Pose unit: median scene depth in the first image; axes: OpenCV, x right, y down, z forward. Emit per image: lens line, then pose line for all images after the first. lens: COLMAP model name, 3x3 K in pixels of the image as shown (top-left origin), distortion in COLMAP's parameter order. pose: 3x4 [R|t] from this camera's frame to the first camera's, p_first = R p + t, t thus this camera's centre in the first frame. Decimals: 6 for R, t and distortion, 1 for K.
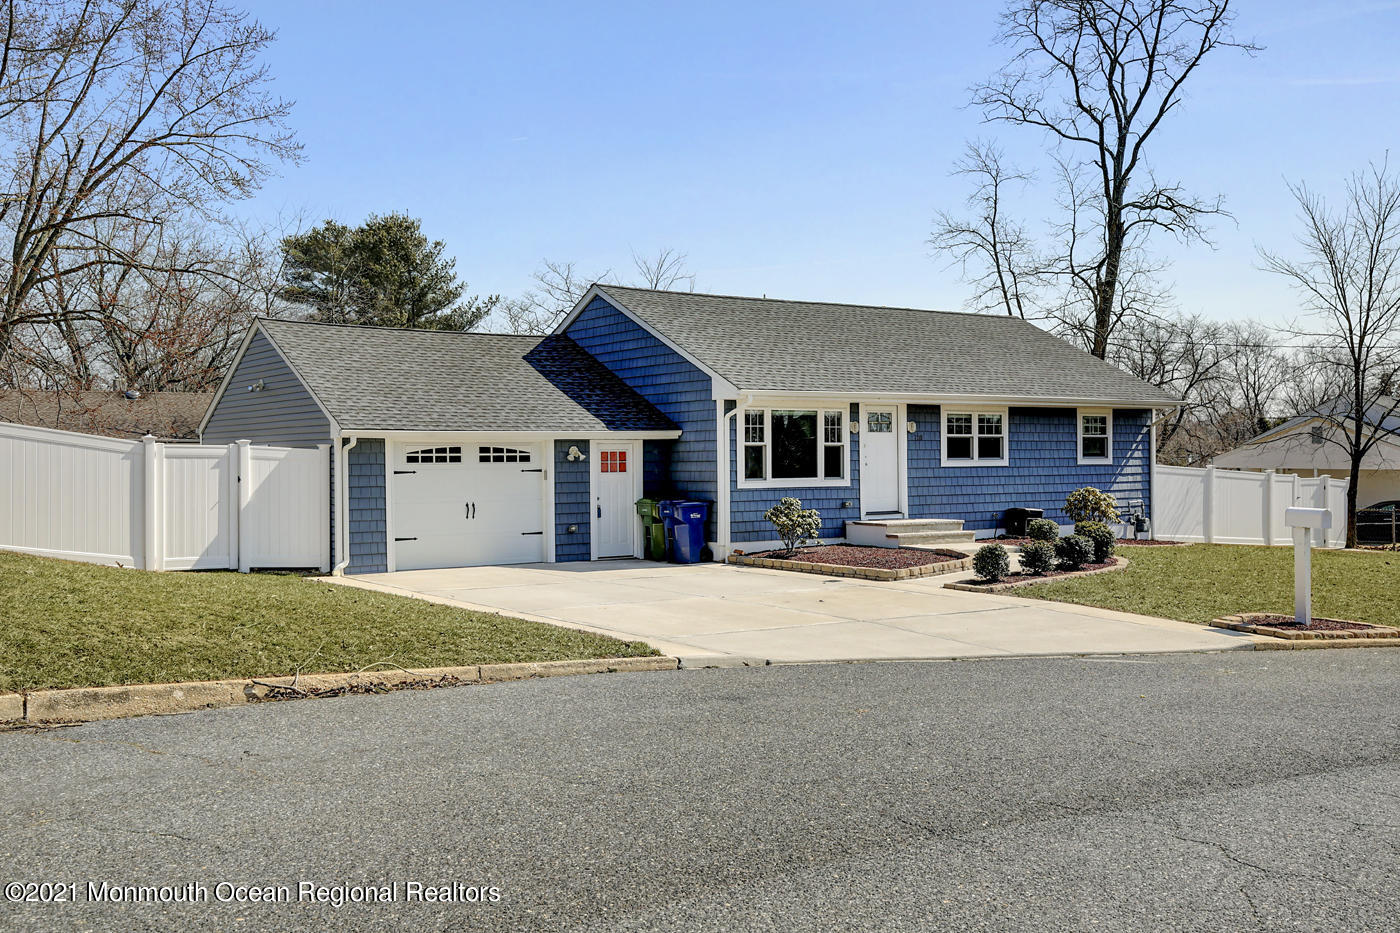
lens RADIAL K [[1368.8, 0, 700.6], [0, 1368.8, 484.6], [0, 0, 1]] dist [0.043162, 0.006557]
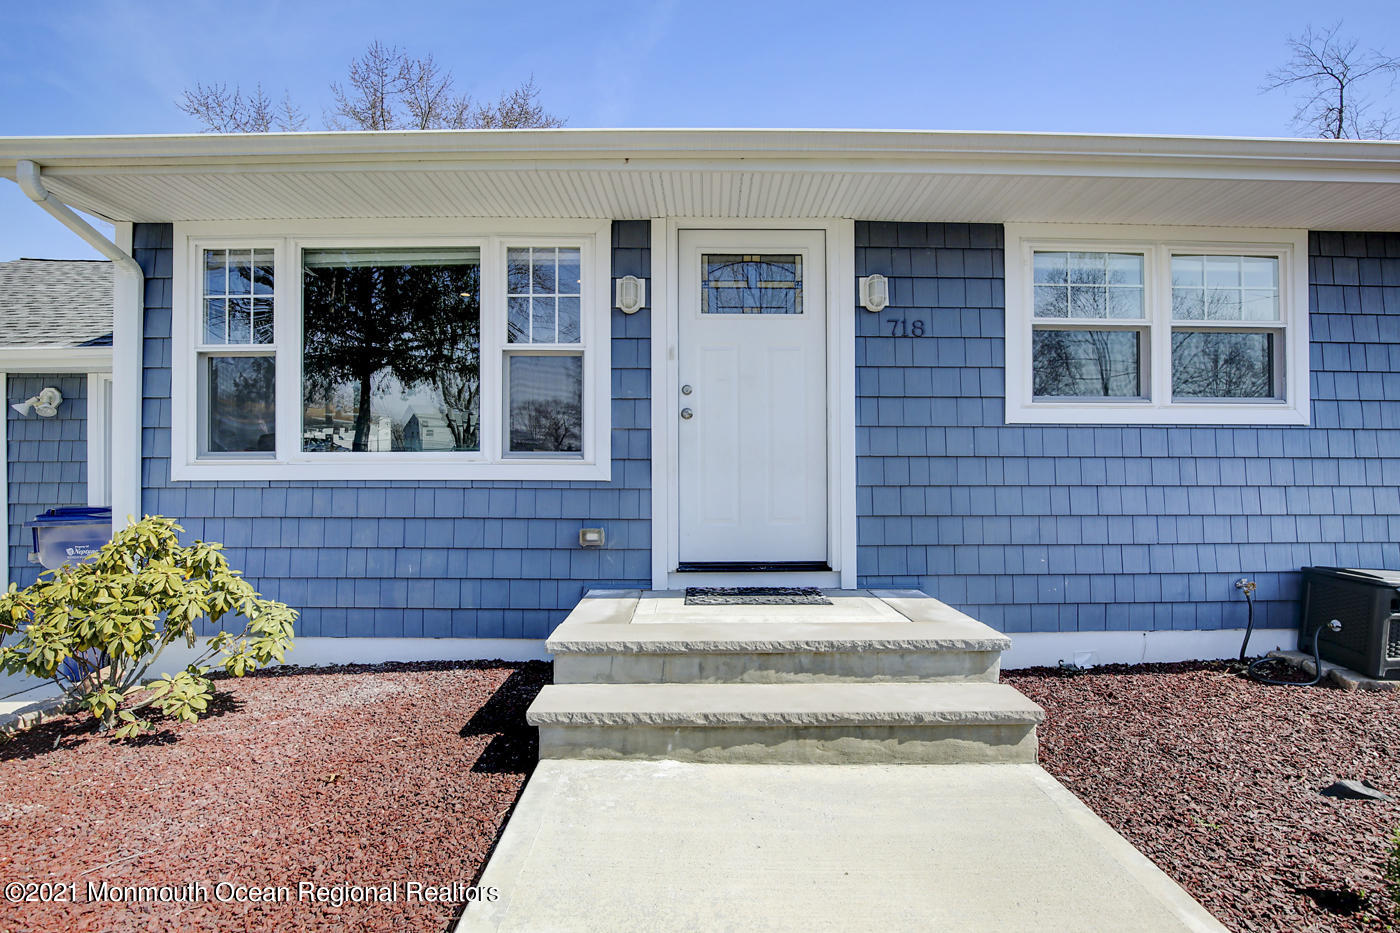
lens RADIAL K [[654.8, 0, 700.0], [0, 654.8, 466.5], [0, 0, 1]] dist [-0.040953, 0.010820]
pose [[0.824918, 0.004261, -0.565236, 0.219573], [-0.015492, 0.999766, -0.015072, -0.000083], [0.565039, 0.021190, 0.824792, 0.919909]]
